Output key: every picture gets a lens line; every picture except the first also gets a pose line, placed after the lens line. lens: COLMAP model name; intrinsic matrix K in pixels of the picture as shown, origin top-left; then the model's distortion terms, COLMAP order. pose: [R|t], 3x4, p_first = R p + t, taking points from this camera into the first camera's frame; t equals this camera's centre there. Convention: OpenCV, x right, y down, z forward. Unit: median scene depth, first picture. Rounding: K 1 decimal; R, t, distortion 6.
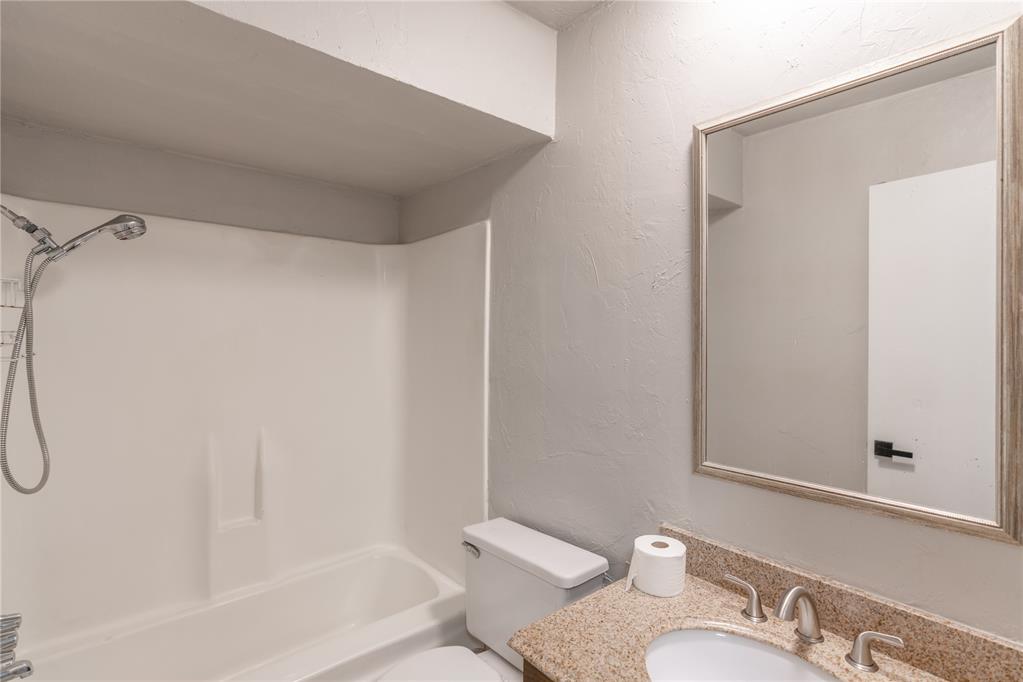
lens RADIAL K [[513.2, 0, 510.5], [0, 513.2, 338.9], [0, 0, 1]] dist [0.003567, 0.000726]
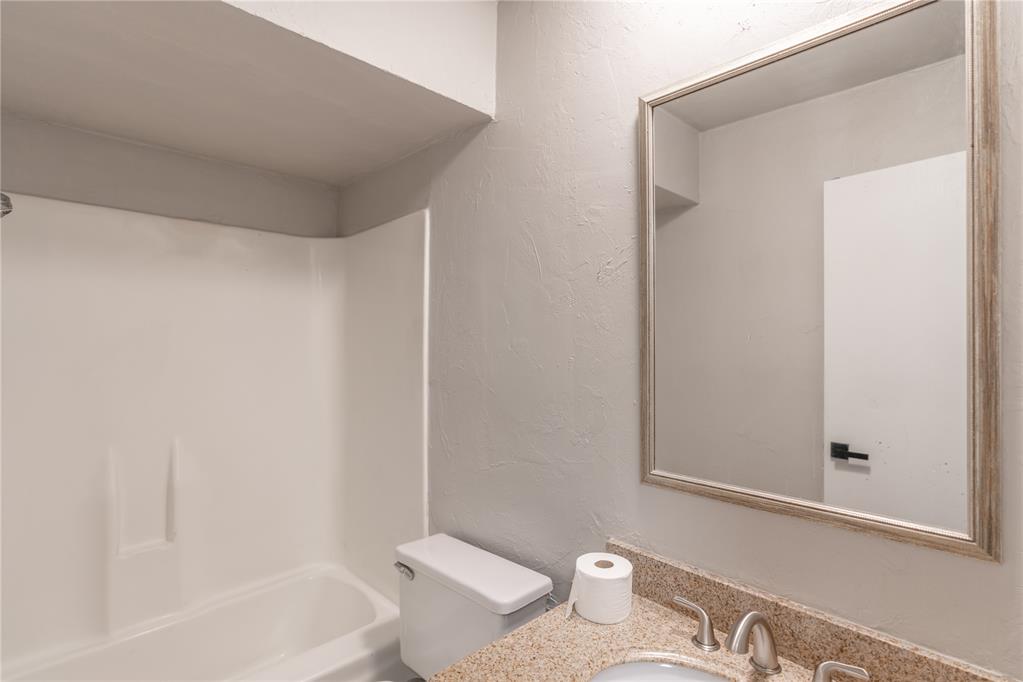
lens RADIAL K [[513.2, 0, 512.2], [0, 513.2, 341.9], [0, 0, 1]] dist [0.003567, 0.000726]
pose [[0.997817, -0.002552, 0.065988, 0.066496], [0.002956, 0.999978, -0.006015, 0.017621], [-0.065971, 0.006196, 0.997802, 0.105947]]
